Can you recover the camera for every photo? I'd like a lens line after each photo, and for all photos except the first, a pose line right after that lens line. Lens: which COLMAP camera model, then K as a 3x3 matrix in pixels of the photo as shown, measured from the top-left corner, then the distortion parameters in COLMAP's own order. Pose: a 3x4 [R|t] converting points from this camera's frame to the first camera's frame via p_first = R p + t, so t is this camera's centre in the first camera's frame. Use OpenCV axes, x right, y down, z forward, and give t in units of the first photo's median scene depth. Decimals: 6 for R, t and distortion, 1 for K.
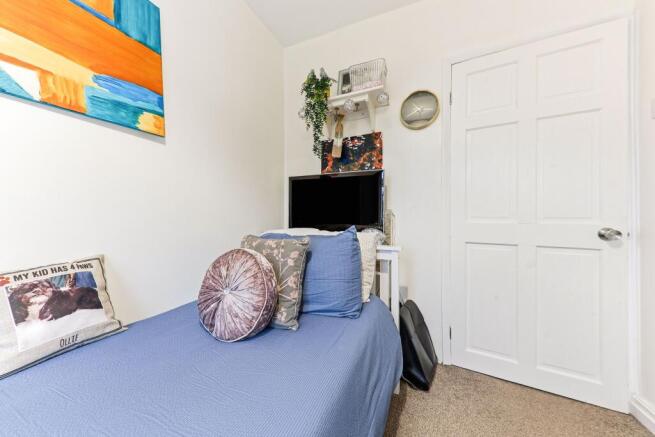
lens RADIAL K [[226.9, 0, 328.1], [0, 226.9, 220.3], [0, 0, 1]] dist [0.000994, 0.000034]
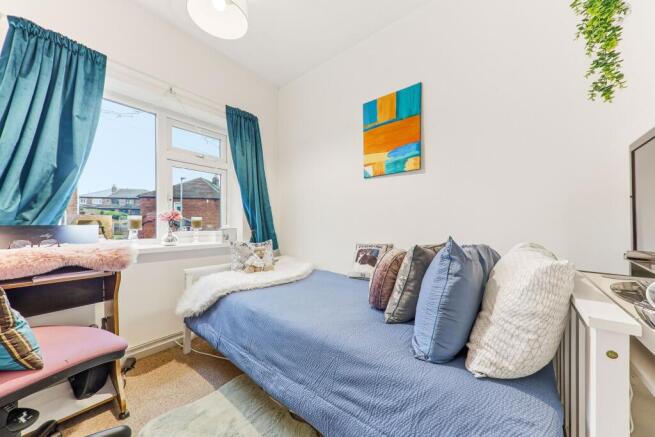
lens RADIAL K [[226.9, 0, 328.1], [0, 226.9, 220.3], [0, 0, 1]] dist [0.000994, 0.000034]
pose [[-0.234283, -0.004579, -0.972158, 0.957398], [-0.002428, 0.999989, -0.004125, -0.033762], [0.972165, 0.001394, -0.234291, 0.876168]]
